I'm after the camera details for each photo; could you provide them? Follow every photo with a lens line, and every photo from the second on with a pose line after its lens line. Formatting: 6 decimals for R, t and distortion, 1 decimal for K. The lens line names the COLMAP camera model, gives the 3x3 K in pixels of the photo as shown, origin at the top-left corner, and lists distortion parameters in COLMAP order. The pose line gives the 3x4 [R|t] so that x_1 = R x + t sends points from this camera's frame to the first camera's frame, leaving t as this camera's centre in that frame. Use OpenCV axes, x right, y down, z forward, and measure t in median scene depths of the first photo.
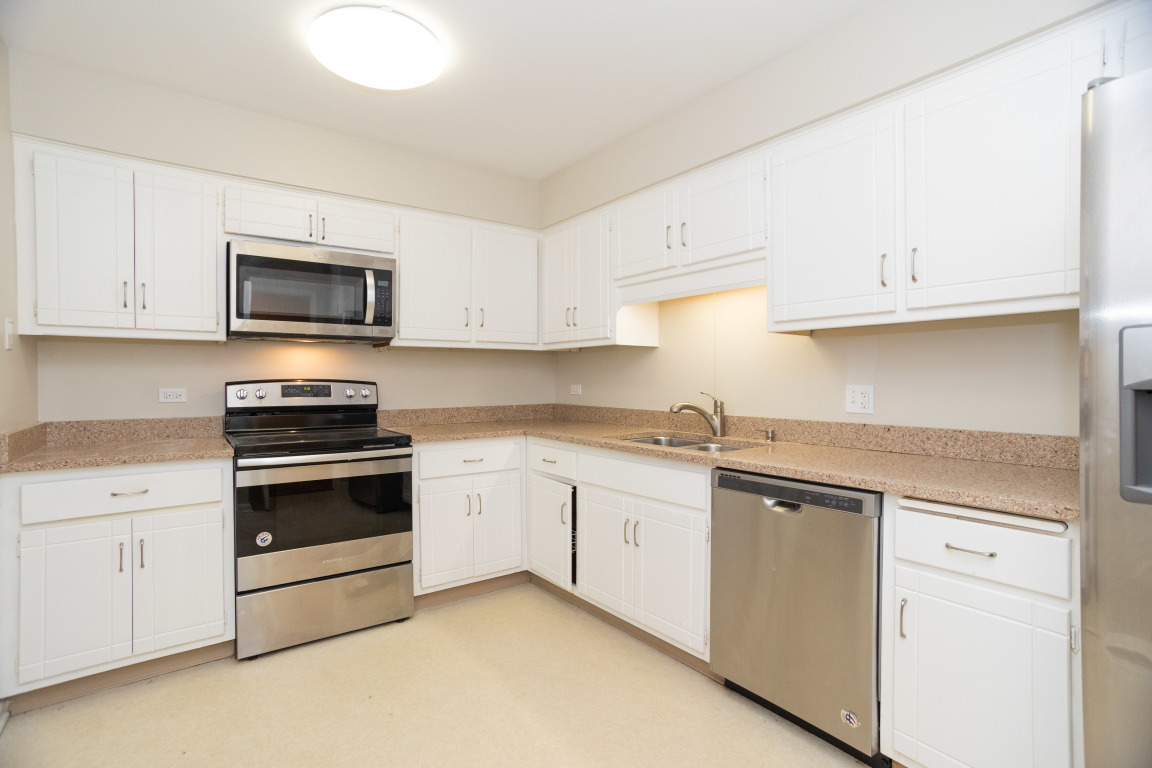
lens RADIAL K [[556.7, 0, 576.0], [0, 556.7, 384.0], [0, 0, 1]] dist [-0.001538, 0.000034]
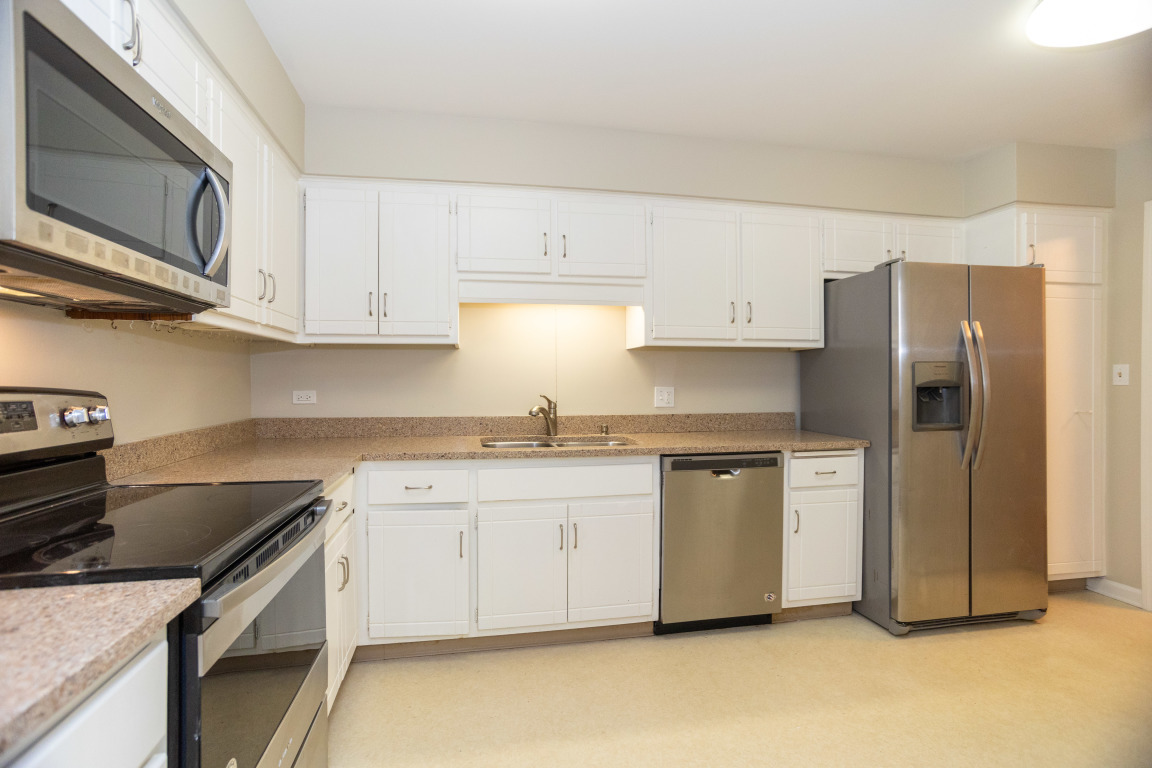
lens RADIAL K [[567.8, 0, 576.0], [0, 567.8, 384.0], [0, 0, 1]] dist [-0.029647, 0.000117]
pose [[0.428443, -0.006857, 0.903543, -0.860474], [0.009085, 0.999953, 0.003280, -0.011567], [-0.903523, 0.006804, 0.428485, 0.581078]]
